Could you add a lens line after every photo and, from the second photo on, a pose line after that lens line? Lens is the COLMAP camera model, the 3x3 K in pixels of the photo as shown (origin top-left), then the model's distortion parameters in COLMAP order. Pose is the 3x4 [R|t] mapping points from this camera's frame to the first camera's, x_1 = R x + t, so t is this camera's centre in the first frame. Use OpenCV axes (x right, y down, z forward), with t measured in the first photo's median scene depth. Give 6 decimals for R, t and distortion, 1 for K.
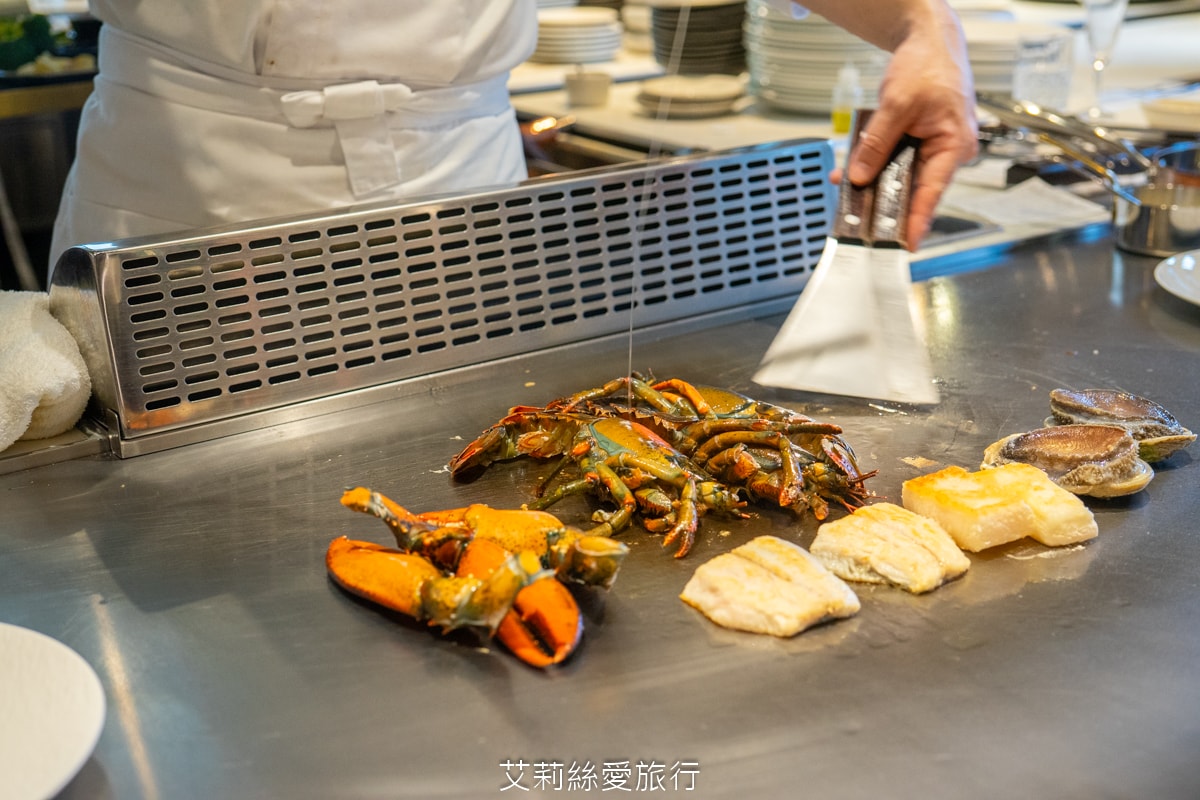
lens RADIAL K [[1667.3, 0, 600.0], [0, 1667.3, 400.0], [0, 0, 1]] dist [0.005282, 0.122022]
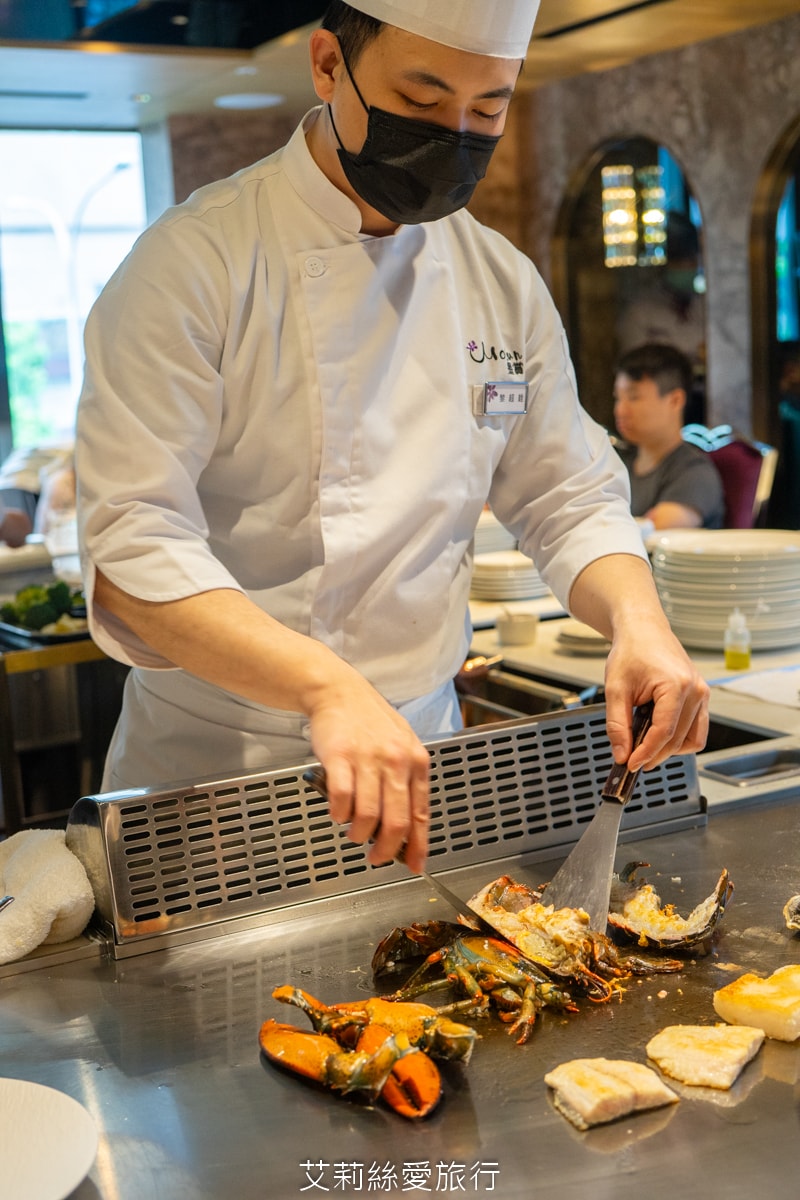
lens RADIAL K [[1667.3, 0, 400.0], [0, 1667.3, 600.0], [0, 0, 1]] dist [0.005282, 0.122022]
pose [[0.993876, -0.016474, -0.109271, 0.101679], [-0.002396, 0.985381, -0.170351, -0.024652], [0.110480, 0.169569, 0.979306, -0.373630]]
